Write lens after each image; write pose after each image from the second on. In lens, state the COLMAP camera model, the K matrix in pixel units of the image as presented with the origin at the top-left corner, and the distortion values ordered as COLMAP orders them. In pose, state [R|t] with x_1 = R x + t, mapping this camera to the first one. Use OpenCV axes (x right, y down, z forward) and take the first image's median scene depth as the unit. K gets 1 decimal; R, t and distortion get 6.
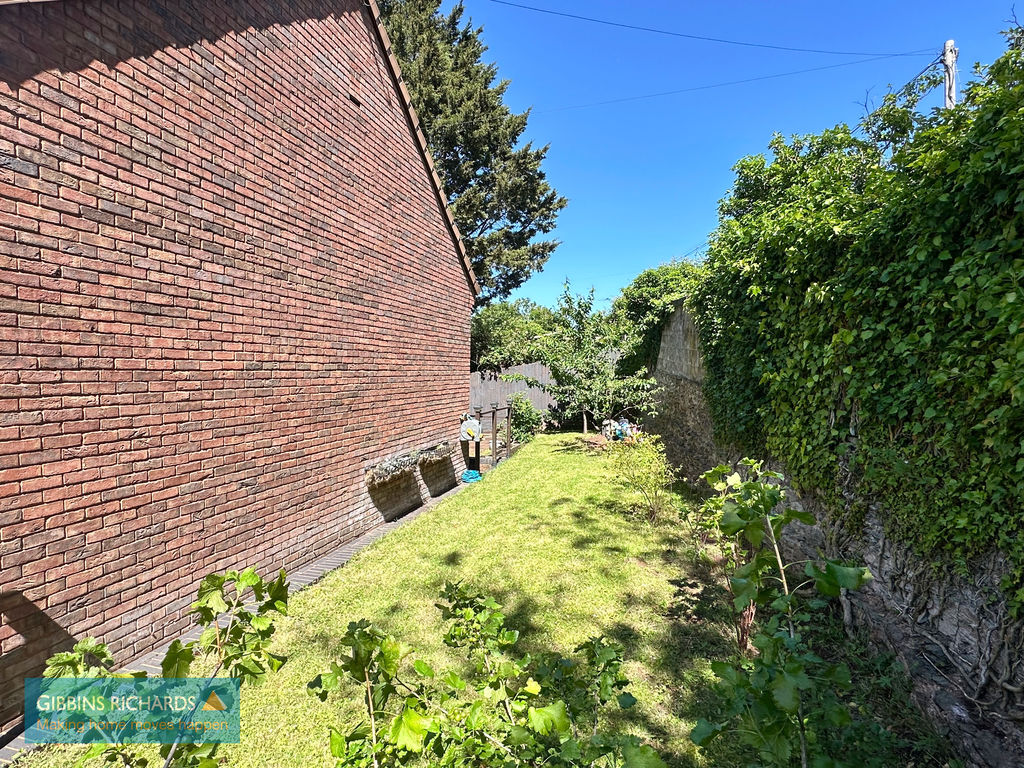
lens RADIAL K [[564.1, 0, 510.1], [0, 564.1, 388.2], [0, 0, 1]] dist [-0.004184, -0.000074]
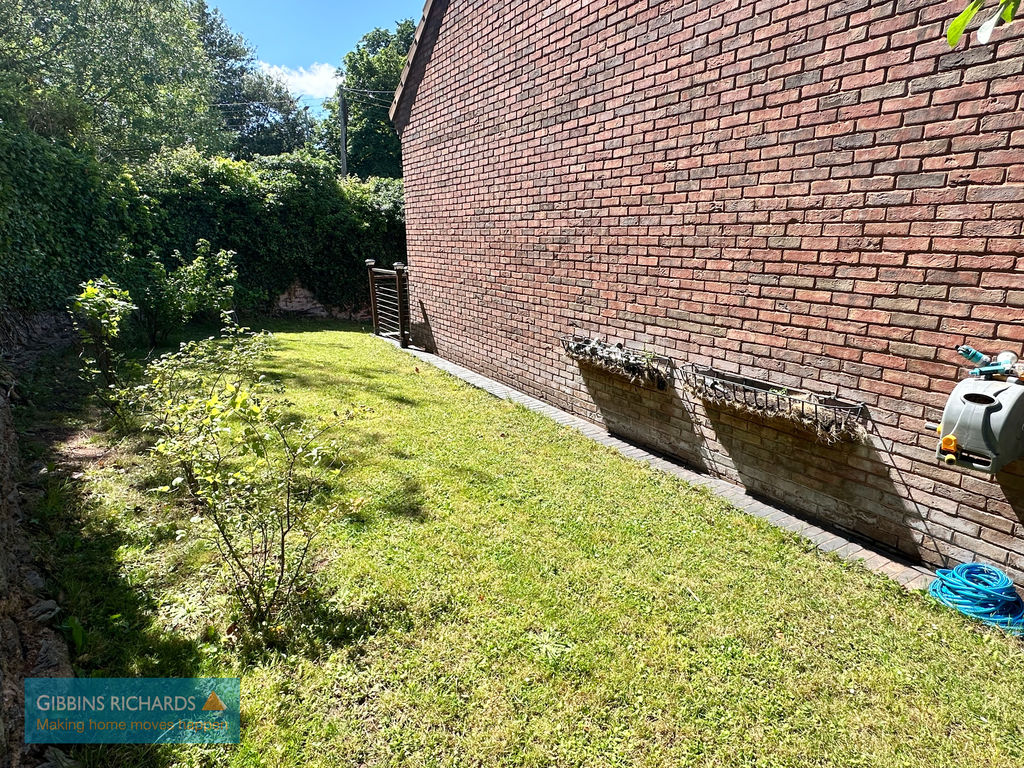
lens RADIAL K [[564.1, 0, 512.4], [0, 564.1, 385.2], [0, 0, 1]] dist [-0.004184, -0.000074]
pose [[-0.688362, 0.180236, -0.702618, 0.418912], [-0.028069, 0.961294, 0.274092, -0.009767], [0.724824, 0.208396, -0.656659, 1.621292]]
